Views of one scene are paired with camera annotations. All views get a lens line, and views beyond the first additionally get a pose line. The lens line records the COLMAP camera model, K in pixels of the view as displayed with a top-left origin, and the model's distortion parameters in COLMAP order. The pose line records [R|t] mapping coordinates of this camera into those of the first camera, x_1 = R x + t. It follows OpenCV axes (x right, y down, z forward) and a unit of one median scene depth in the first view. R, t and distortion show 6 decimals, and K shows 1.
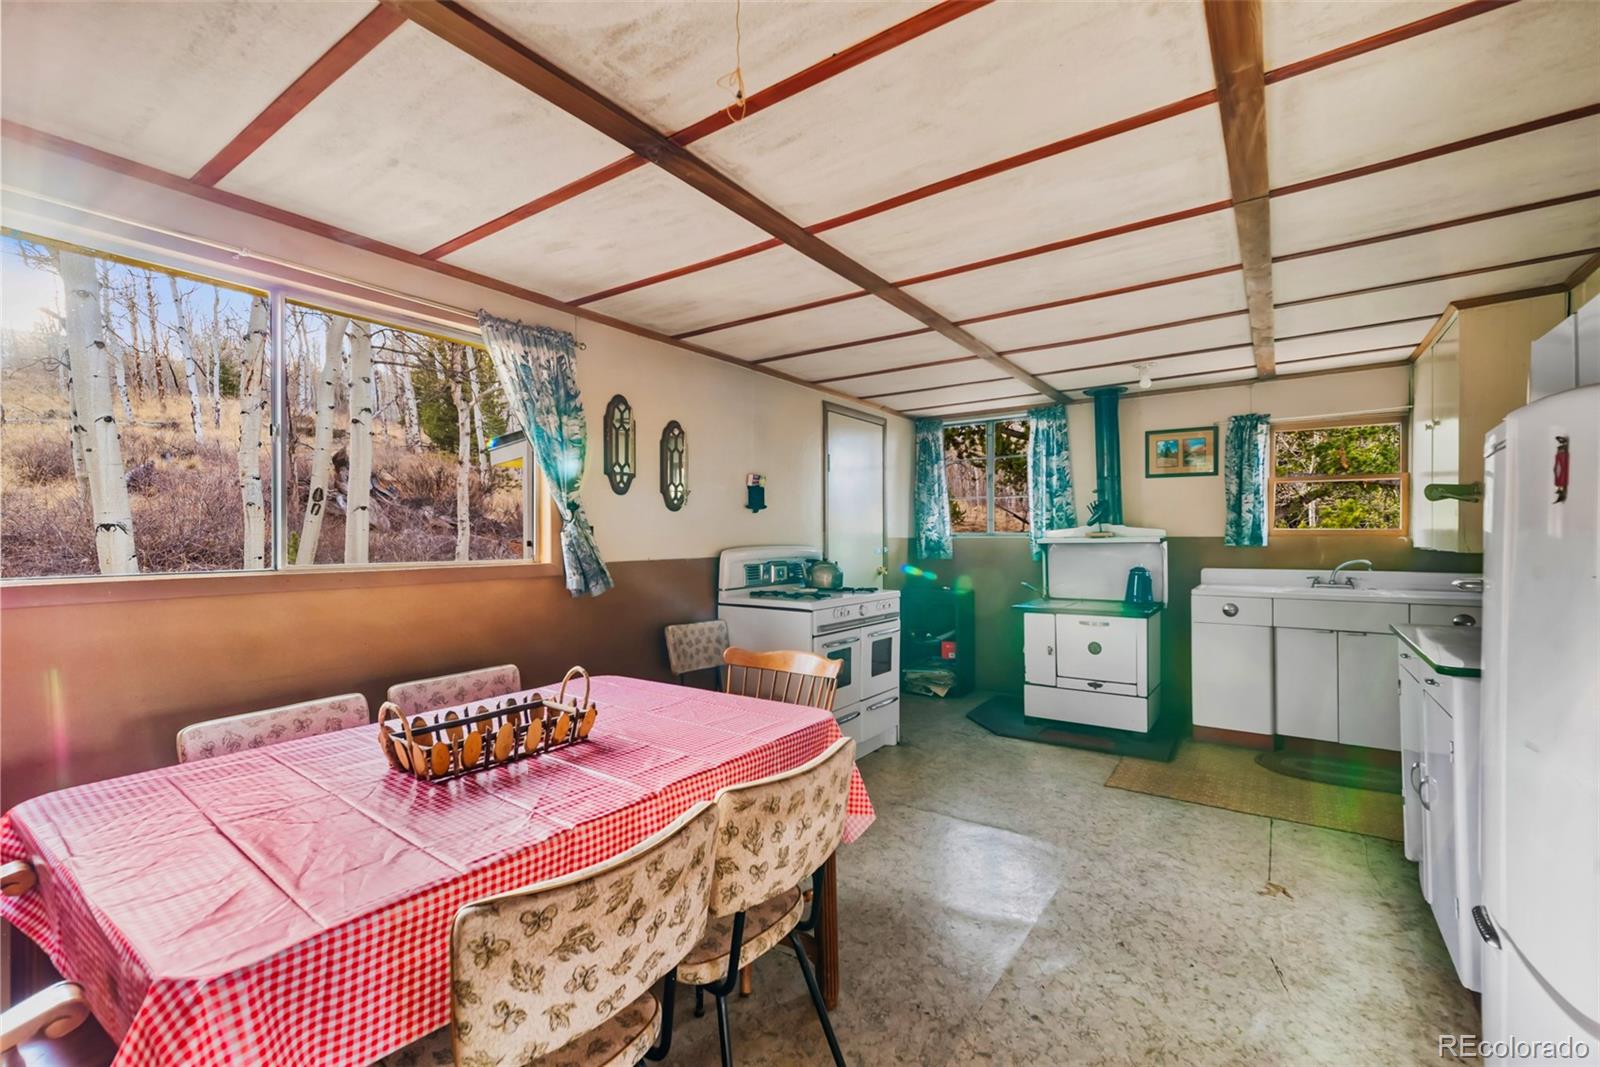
lens RADIAL K [[689.8, 0, 803.8], [0, 689.8, 536.6], [0, 0, 1]] dist [0.009086, 0.000974]
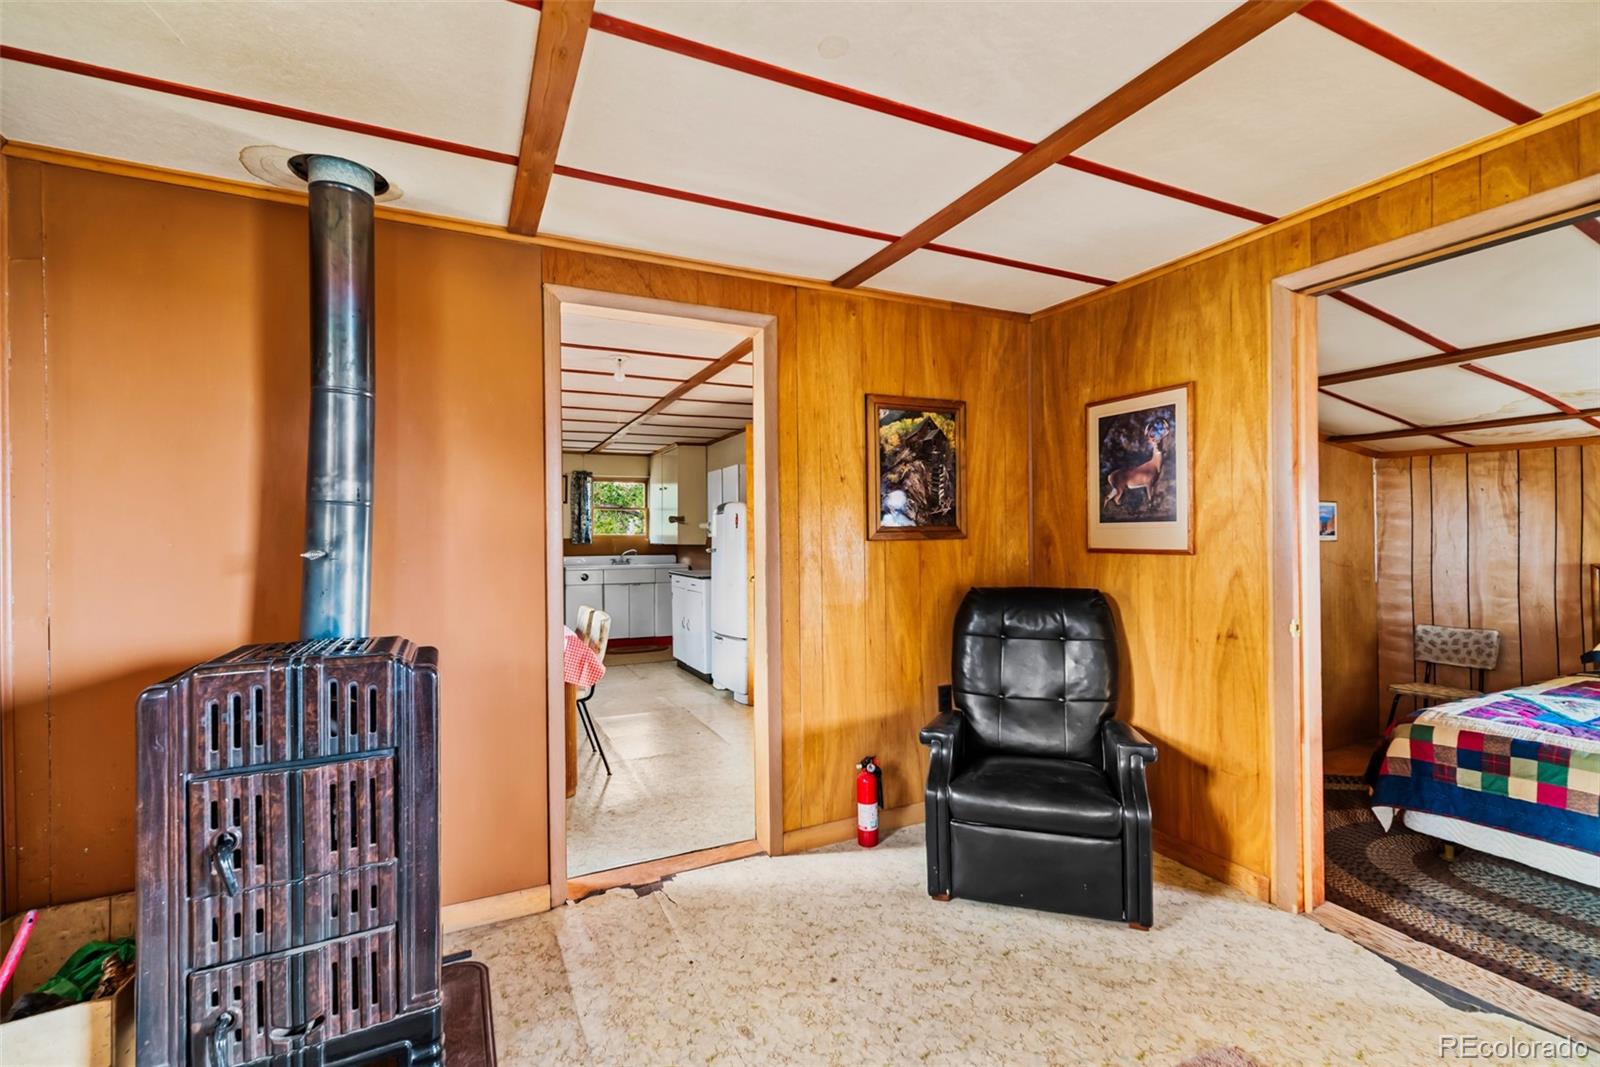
lens RADIAL K [[703.5, 0, 809.2], [0, 703.5, 536.6], [0, 0, 1]] dist [0.003438, -0.000008]
pose [[0.486520, 0.003666, 0.873662, -0.687051], [0.002434, 0.999982, -0.005551, 0.007074], [-0.873666, 0.004828, 0.486502, -0.420155]]
